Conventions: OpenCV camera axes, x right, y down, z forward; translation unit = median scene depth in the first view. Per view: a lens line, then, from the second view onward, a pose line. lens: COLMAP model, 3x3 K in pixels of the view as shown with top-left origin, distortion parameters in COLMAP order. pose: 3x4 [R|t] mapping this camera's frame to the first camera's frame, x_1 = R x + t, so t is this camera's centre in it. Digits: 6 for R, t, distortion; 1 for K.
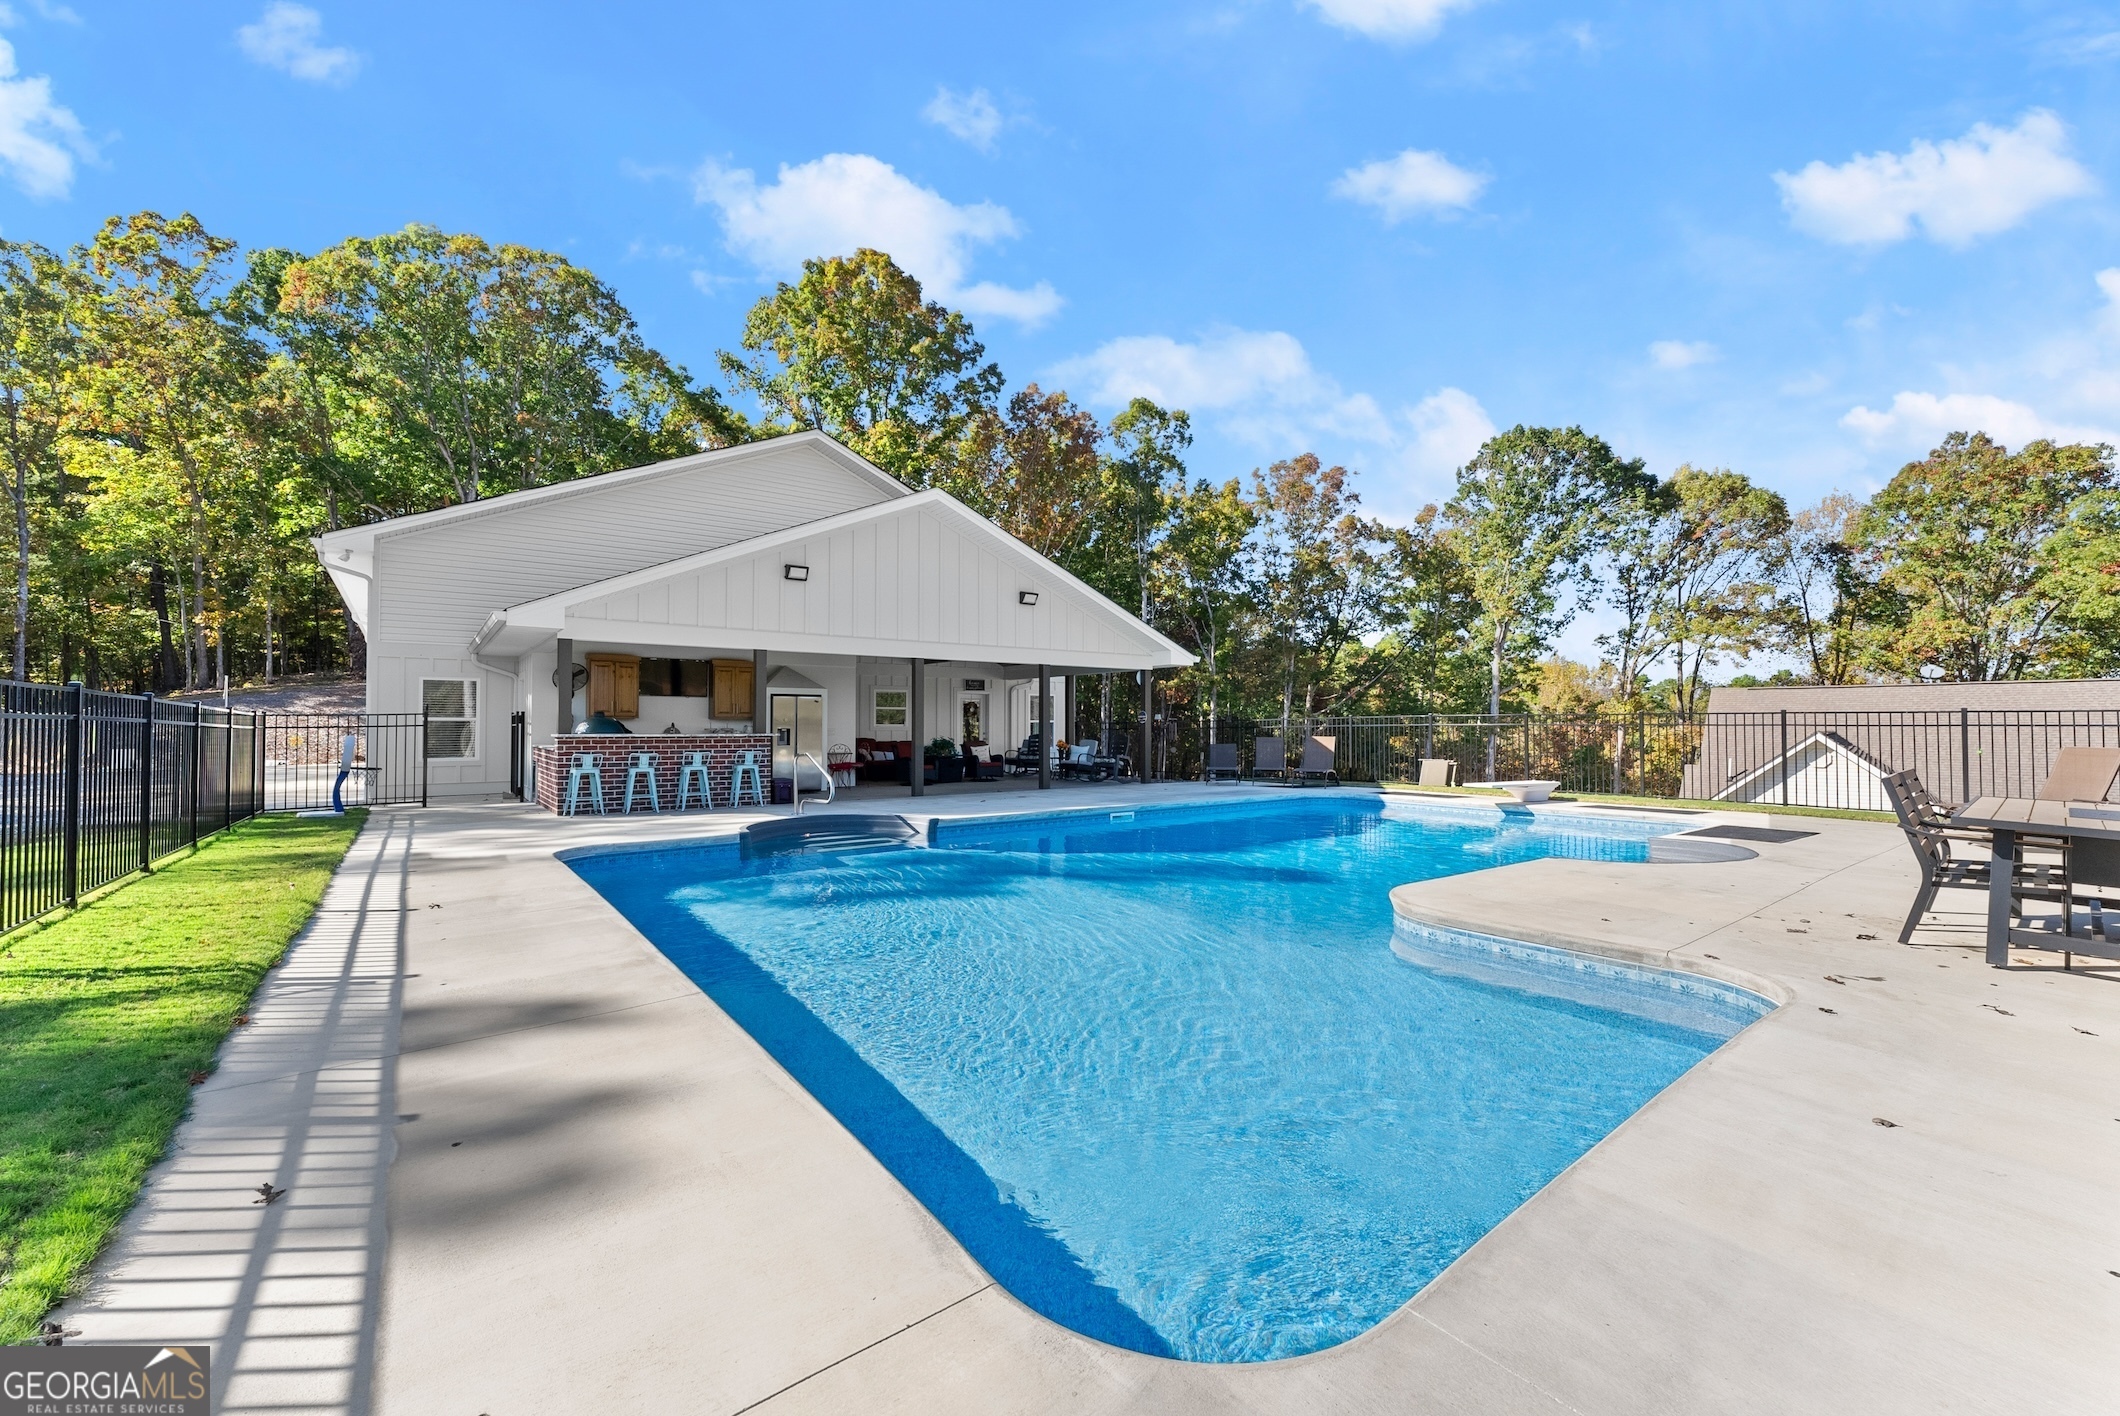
lens RADIAL K [[831.1, 0, 1055.7], [0, 831.1, 716.0], [0, 0, 1]] dist [0.000564, -0.000049]
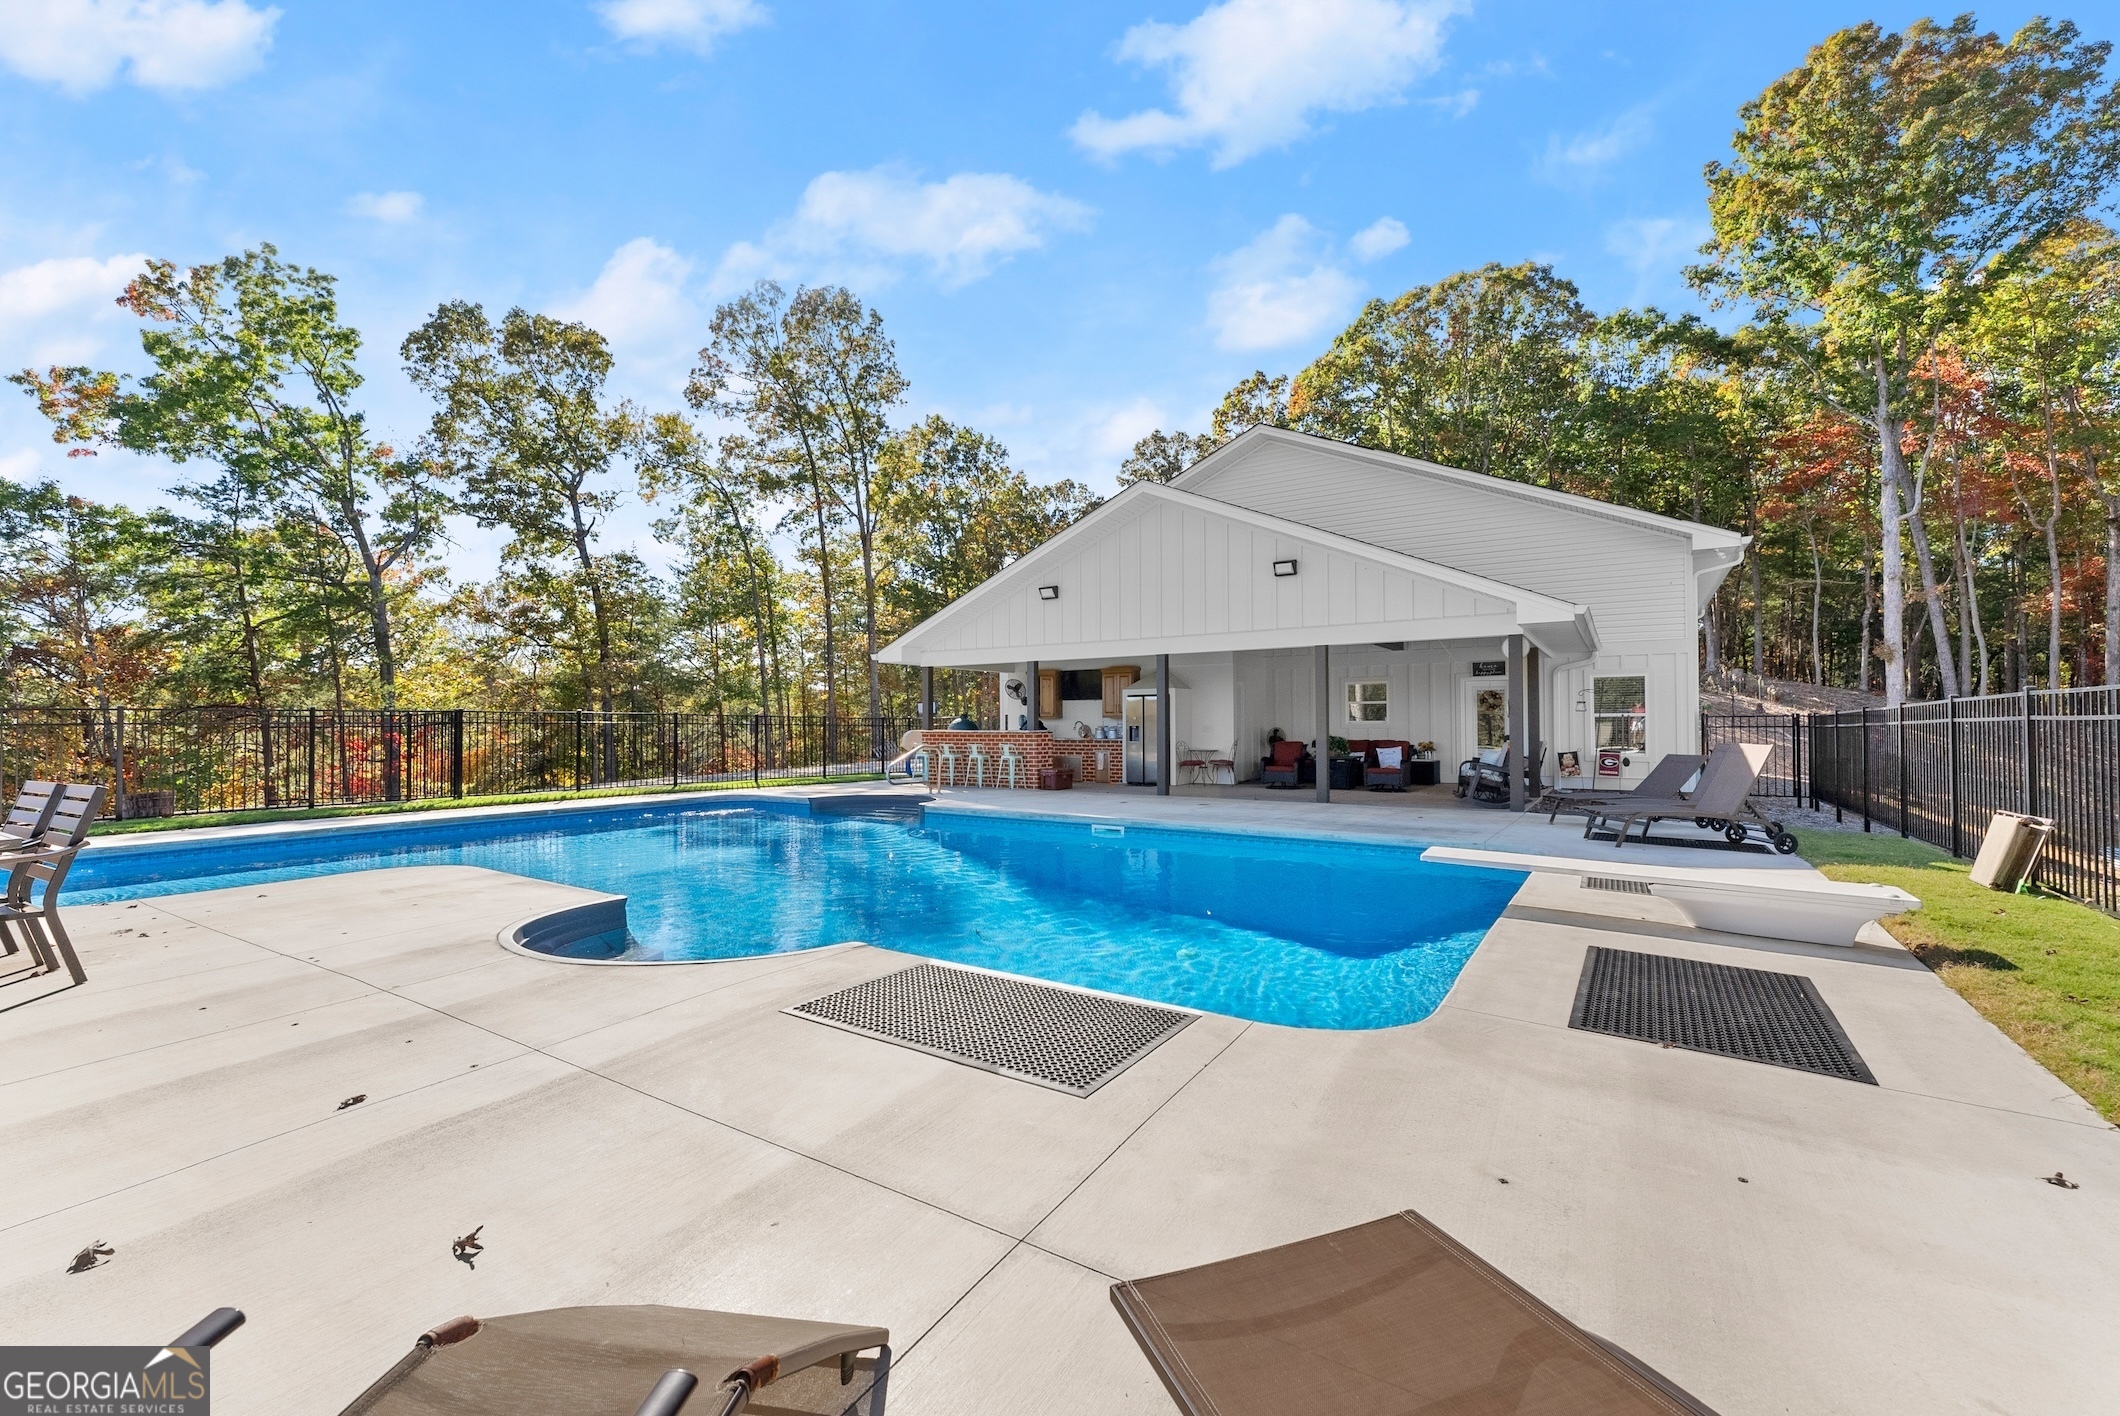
lens RADIAL K [[831.1, 0, 1055.7], [0, 831.1, 716.0], [0, 0, 1]] dist [0.000564, -0.000049]
pose [[0.364110, -0.010442, -0.931297, 0.484757], [0.015694, 0.999864, -0.005076, 0.003866], [0.931224, -0.012767, 0.364224, 0.364095]]
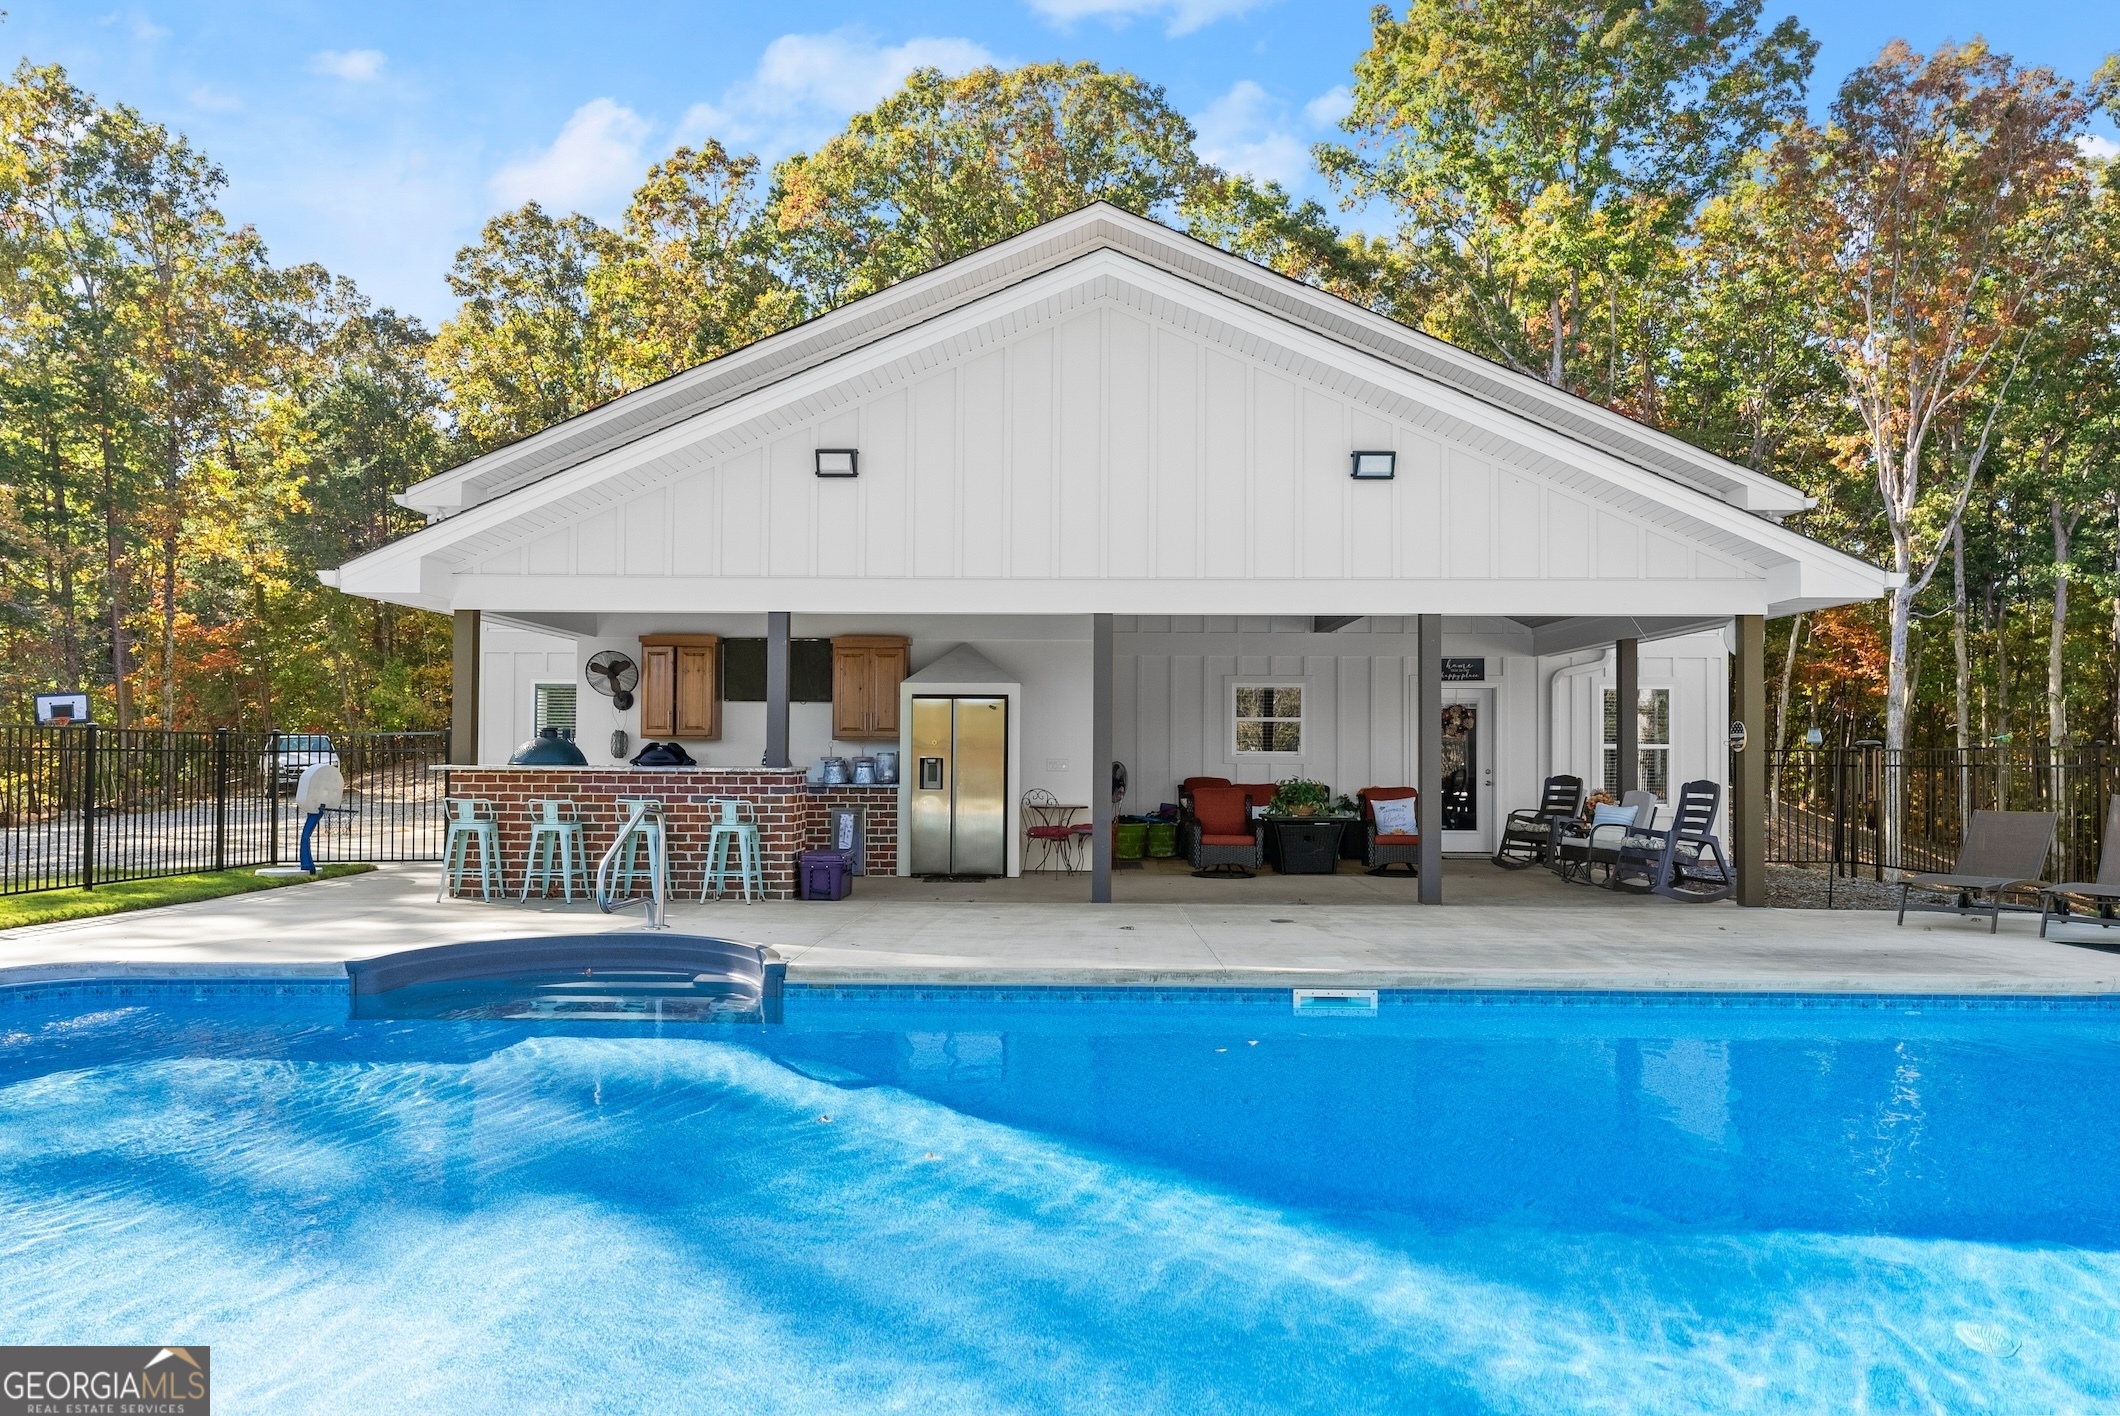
lens RADIAL K [[1393.3, 0, 1060.0], [0, 1393.3, 708.0], [0, 0, 1]] dist [0.002709, -0.001545]
pose [[0.802387, -0.013520, -0.596652, 0.199891], [0.001885, 0.999796, -0.020120, 0.000297], [0.596802, 0.015020, 0.802248, 0.235604]]
